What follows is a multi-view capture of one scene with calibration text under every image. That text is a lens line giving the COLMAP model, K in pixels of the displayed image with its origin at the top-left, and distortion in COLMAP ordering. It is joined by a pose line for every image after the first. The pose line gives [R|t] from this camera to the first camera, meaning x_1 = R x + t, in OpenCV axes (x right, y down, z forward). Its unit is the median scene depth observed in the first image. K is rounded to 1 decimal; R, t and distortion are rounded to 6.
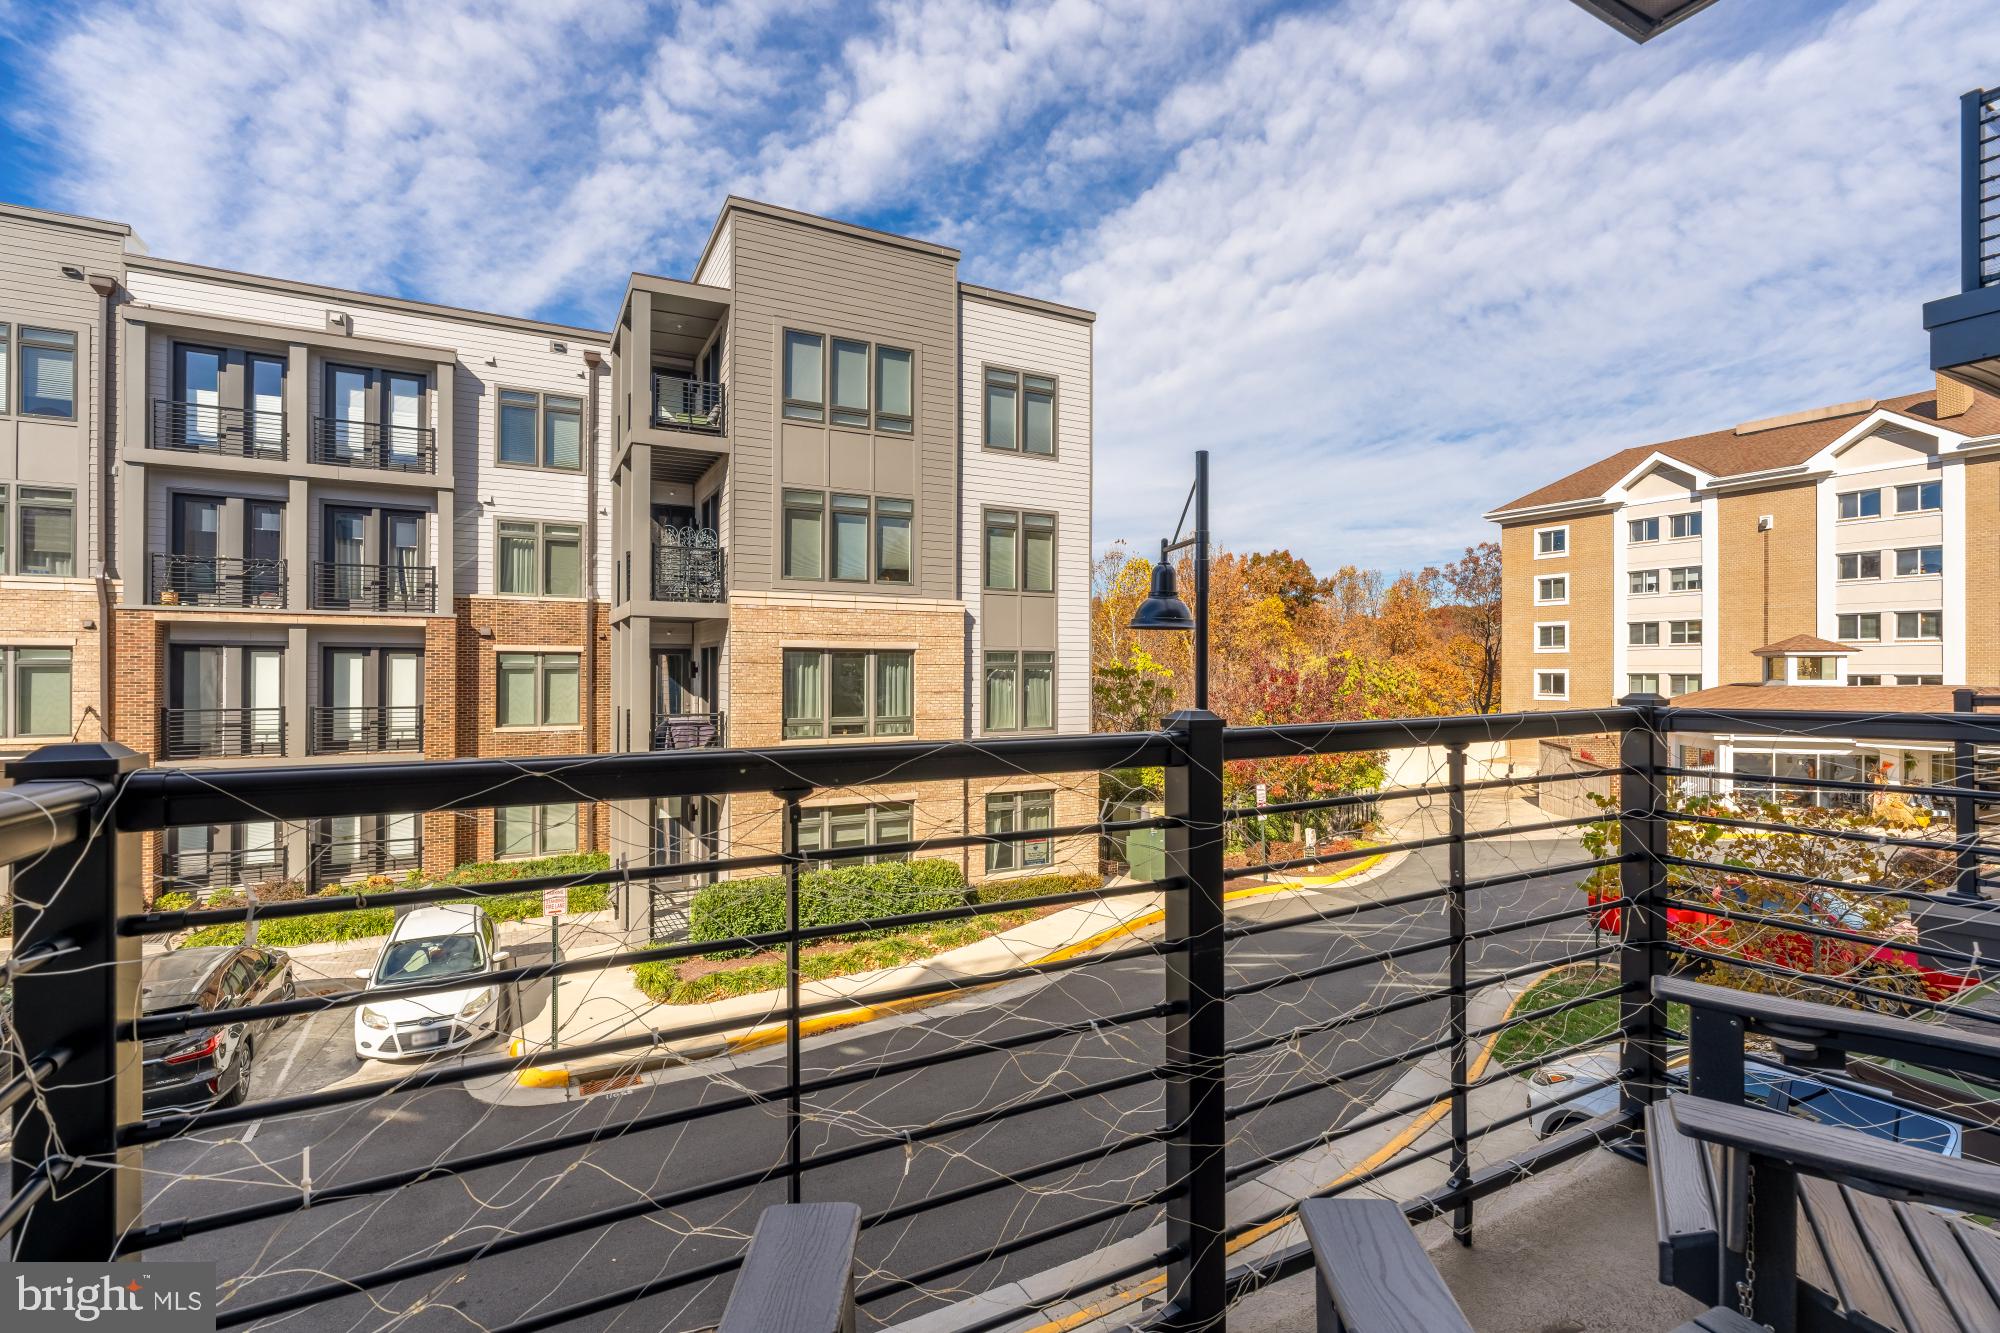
lens RADIAL K [[919.0, 0, 1002.2], [0, 919.0, 668.4], [0, 0, 1]] dist [-0.001587, -0.000216]
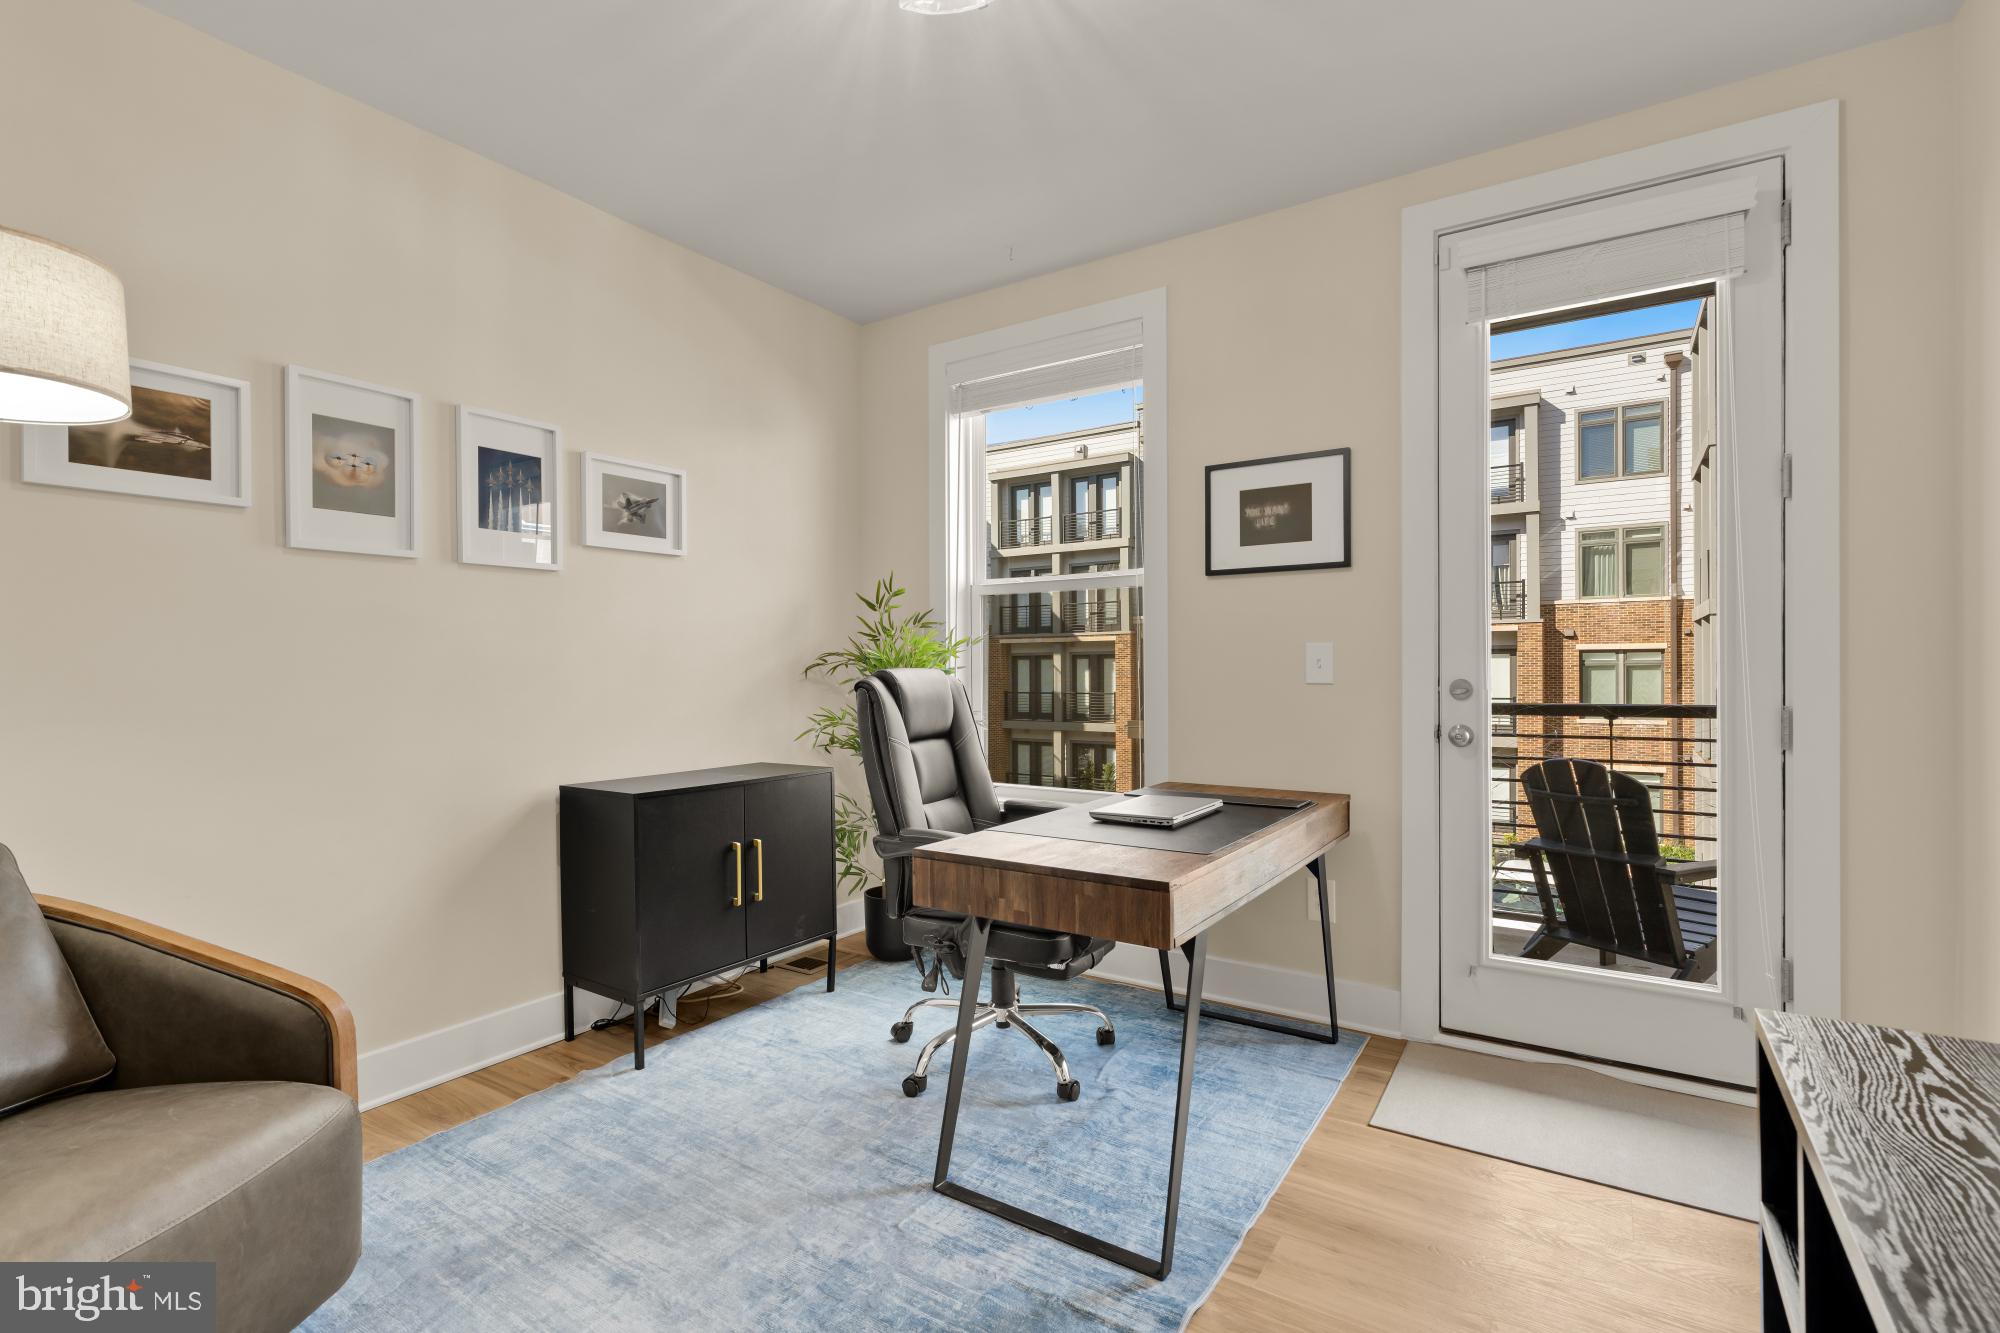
lens RADIAL K [[919.0, 0, 1003.4], [0, 919.0, 671.0], [0, 0, 1]] dist [-0.001587, -0.000216]
pose [[0.473573, -0.005195, -0.880739, 0.097108], [0.010598, 0.999944, -0.000200, -0.000494], [0.880691, -0.009239, 0.473601, -0.138772]]
